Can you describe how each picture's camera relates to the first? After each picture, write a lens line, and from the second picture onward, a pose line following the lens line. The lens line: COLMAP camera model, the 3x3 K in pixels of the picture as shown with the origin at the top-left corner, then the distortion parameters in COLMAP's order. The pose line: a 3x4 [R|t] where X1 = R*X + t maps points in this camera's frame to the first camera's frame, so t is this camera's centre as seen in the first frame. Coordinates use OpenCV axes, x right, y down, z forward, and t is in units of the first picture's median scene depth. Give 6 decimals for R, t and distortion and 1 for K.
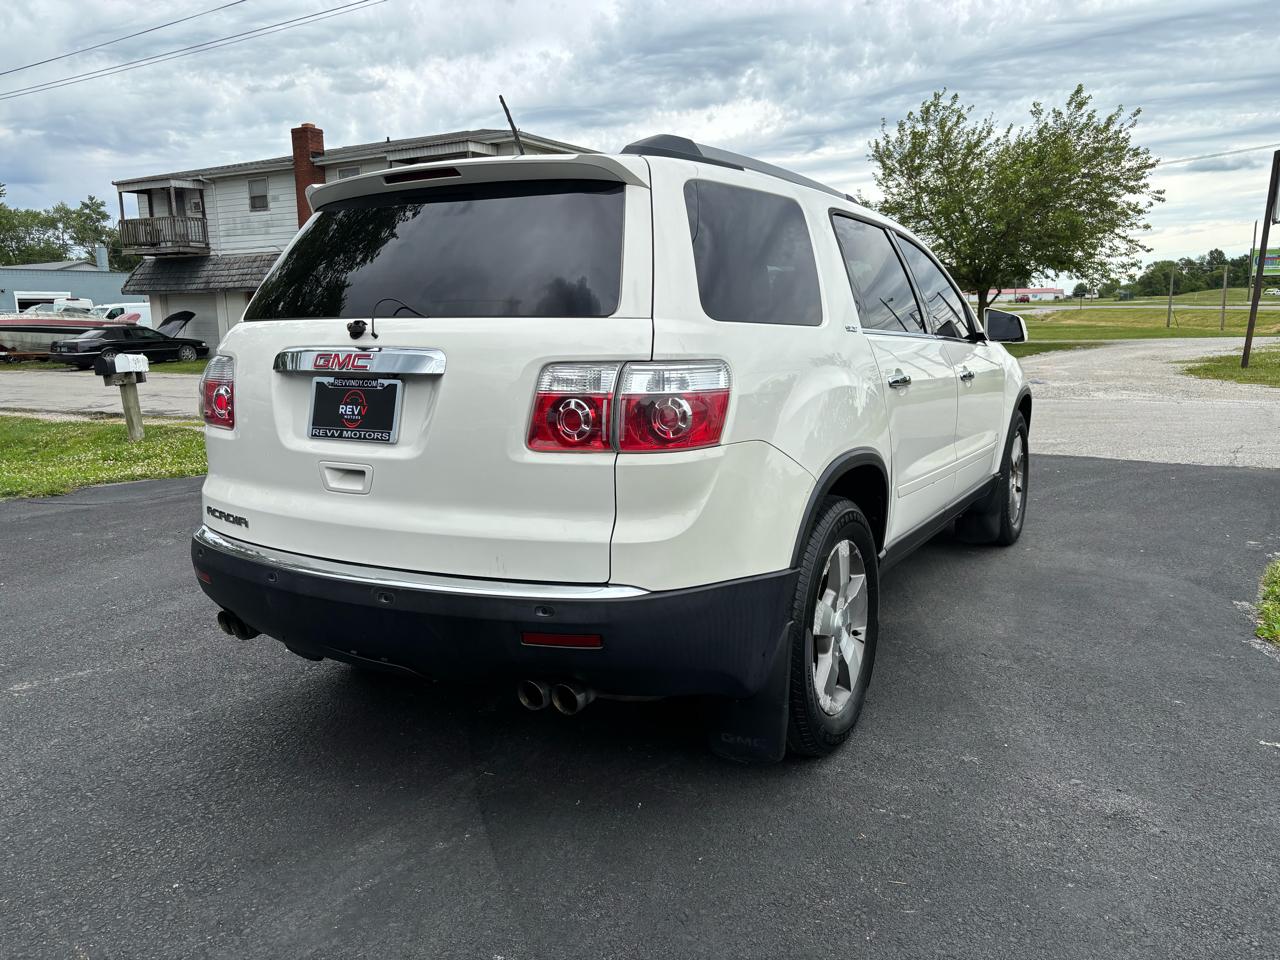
lens RADIAL K [[985.8, 0, 635.9], [0, 985.8, 471.7], [0, 0, 1]] dist [0.056710, -0.063233]
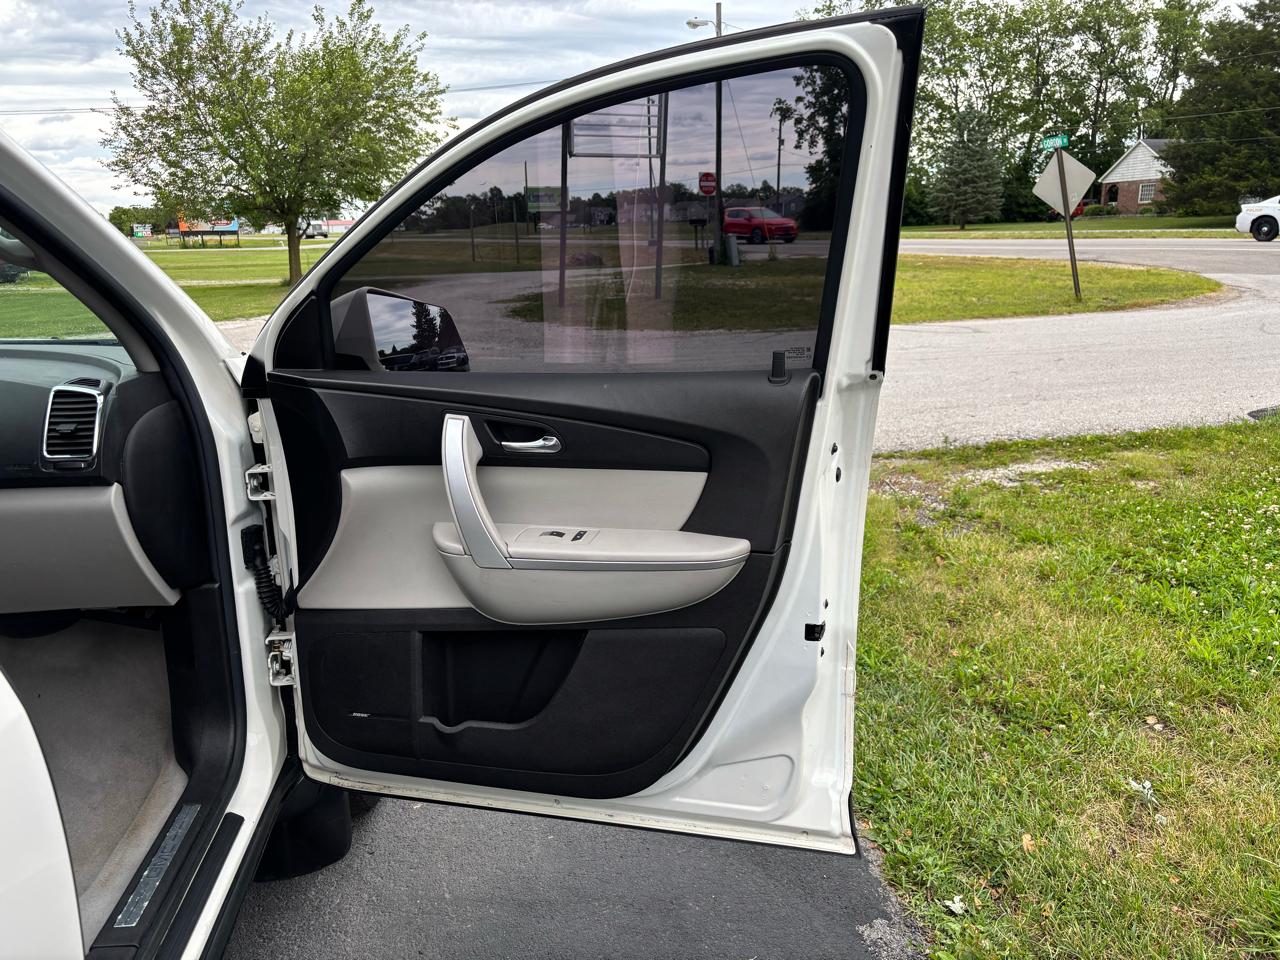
lens RADIAL K [[975.8, 0, 636.4], [0, 975.8, 496.5], [0, 0, 1]] dist [0.041964, -0.052929]
pose [[0.794079, -0.159935, 0.586395, 0.043655], [0.105264, 0.986368, 0.126479, -0.020694], [-0.598630, -0.038708, 0.800090, 0.107919]]
